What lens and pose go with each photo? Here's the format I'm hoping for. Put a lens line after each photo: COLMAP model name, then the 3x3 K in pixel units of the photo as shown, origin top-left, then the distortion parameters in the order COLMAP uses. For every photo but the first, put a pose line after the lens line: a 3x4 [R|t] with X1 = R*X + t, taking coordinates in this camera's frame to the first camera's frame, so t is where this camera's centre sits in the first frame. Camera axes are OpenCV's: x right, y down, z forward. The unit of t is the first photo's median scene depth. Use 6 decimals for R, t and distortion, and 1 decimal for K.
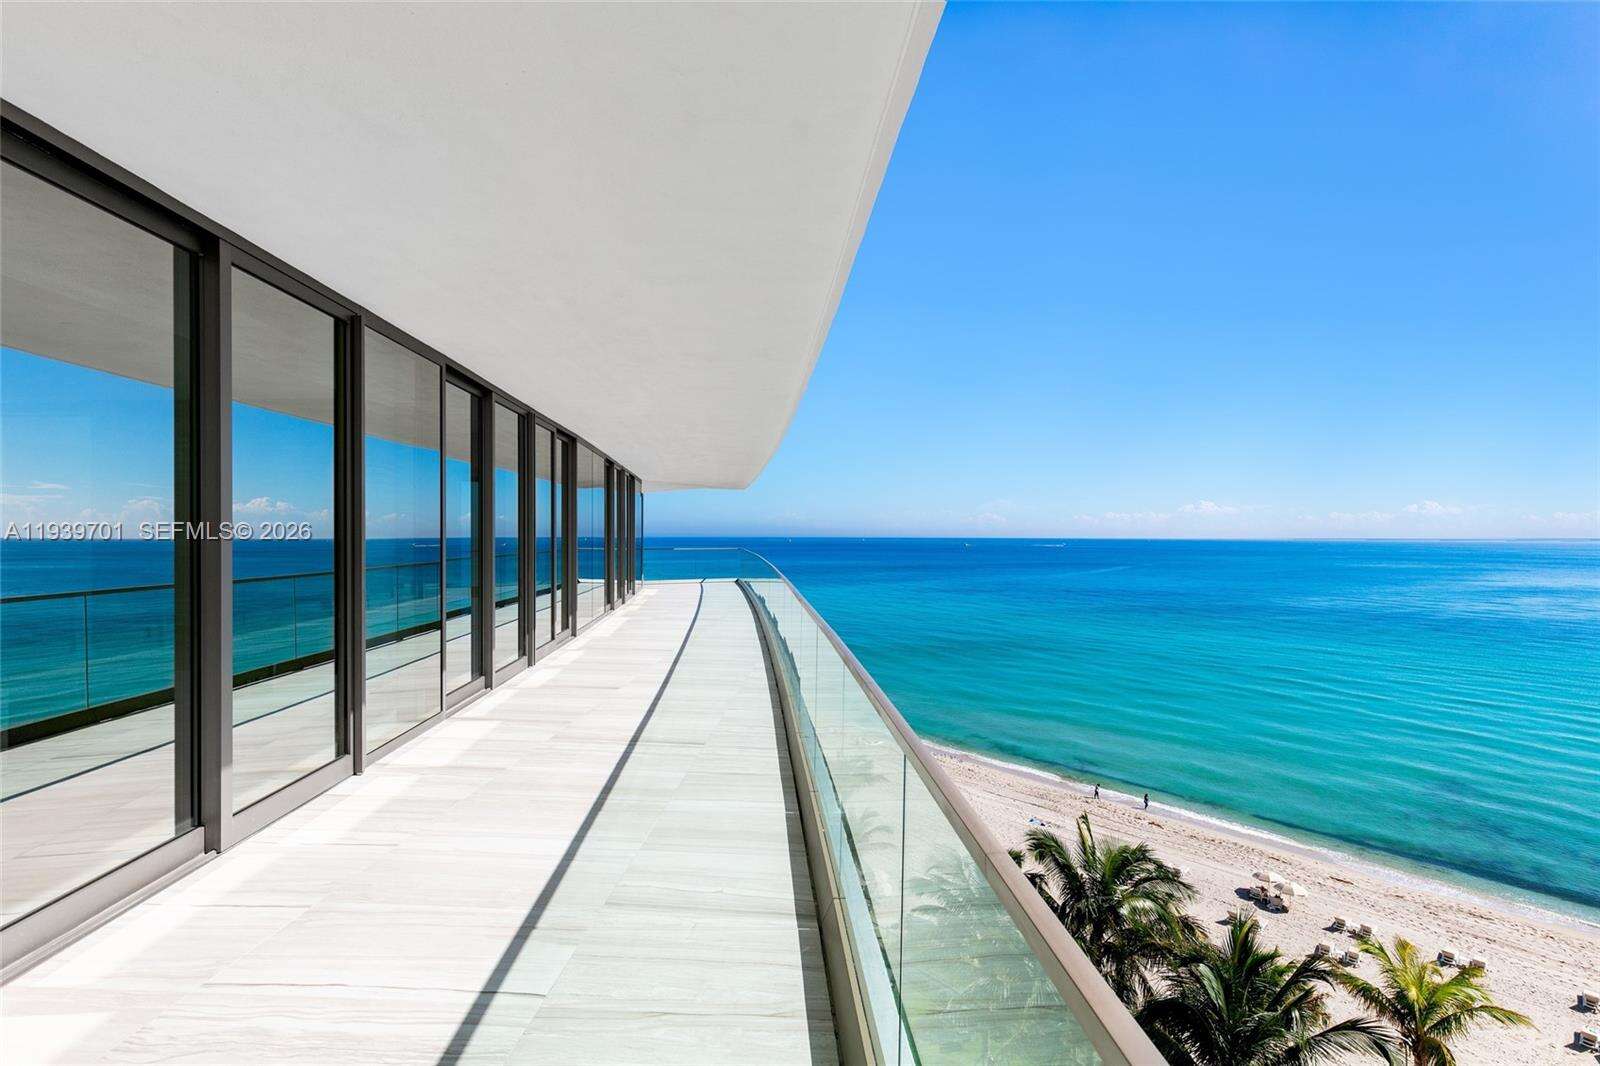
lens RADIAL K [[734.2, 0, 800.0], [0, 734.2, 533.0], [0, 0, 1]] dist [-0.000720, -0.000174]
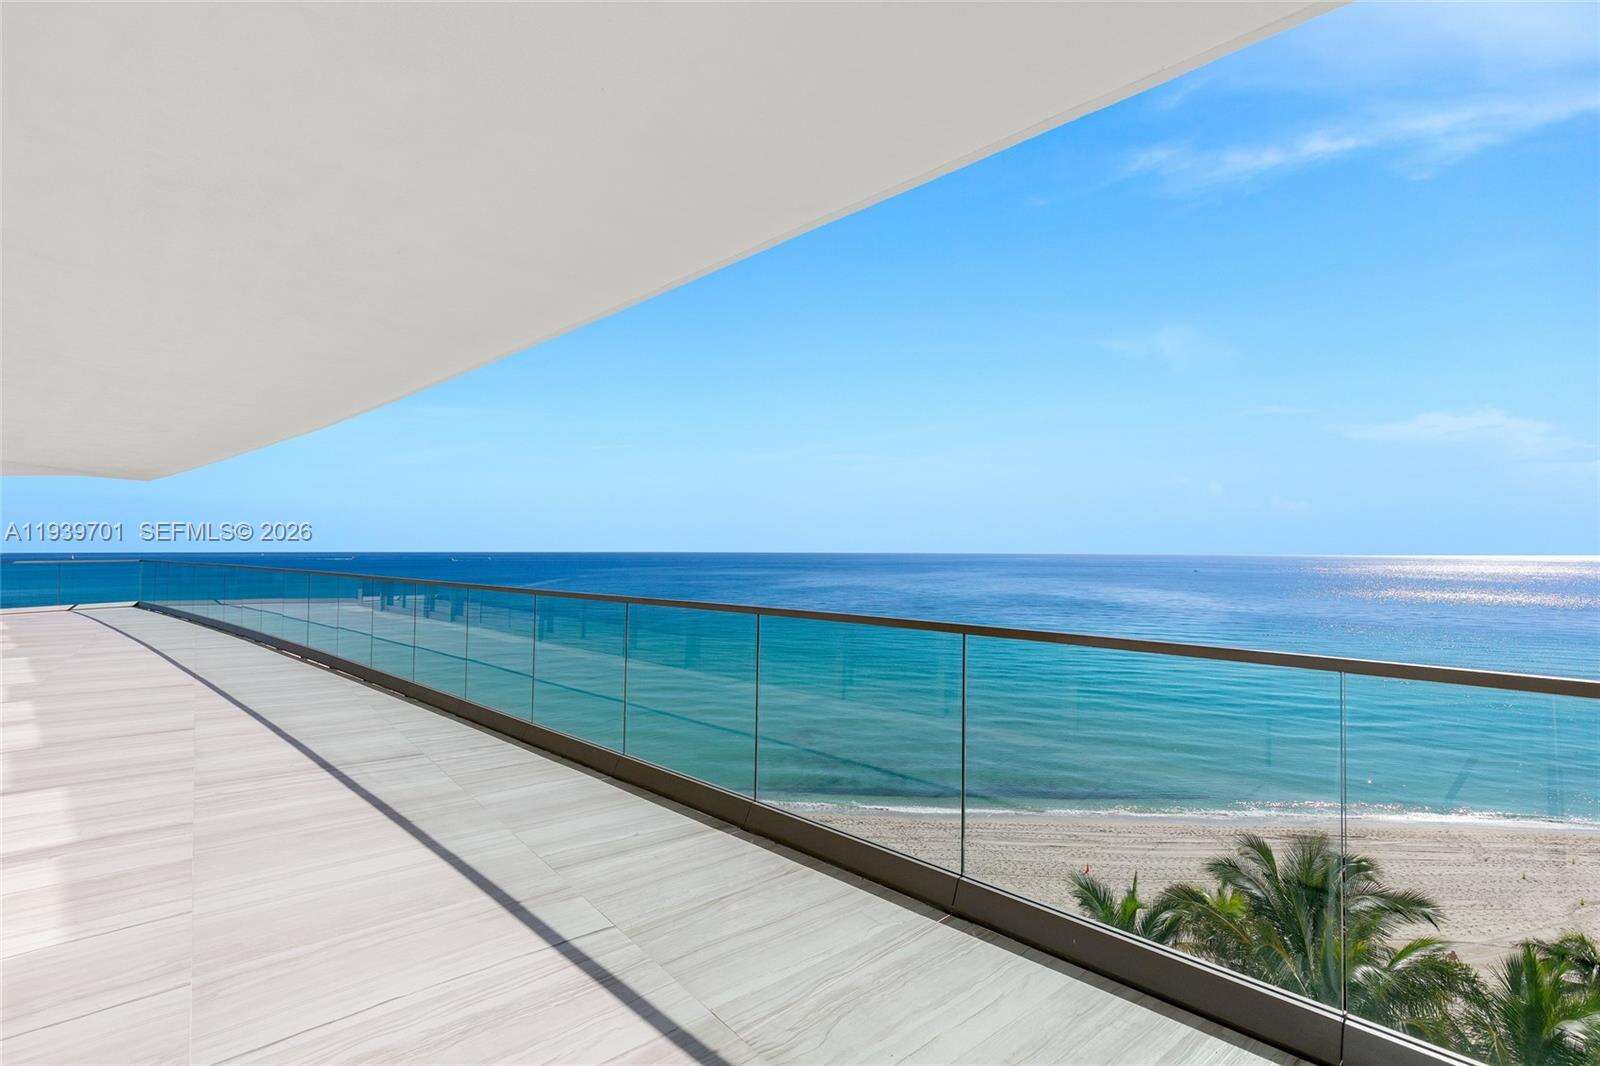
lens RADIAL K [[734.2, 0, 800.0], [0, 734.2, 533.0], [0, 0, 1]] dist [-0.000720, -0.000174]
pose [[0.742156, 0.012269, 0.670115, -0.619754], [0.000052, 0.999831, -0.018364, 0.042266], [-0.670227, 0.013664, 0.742030, -0.009252]]
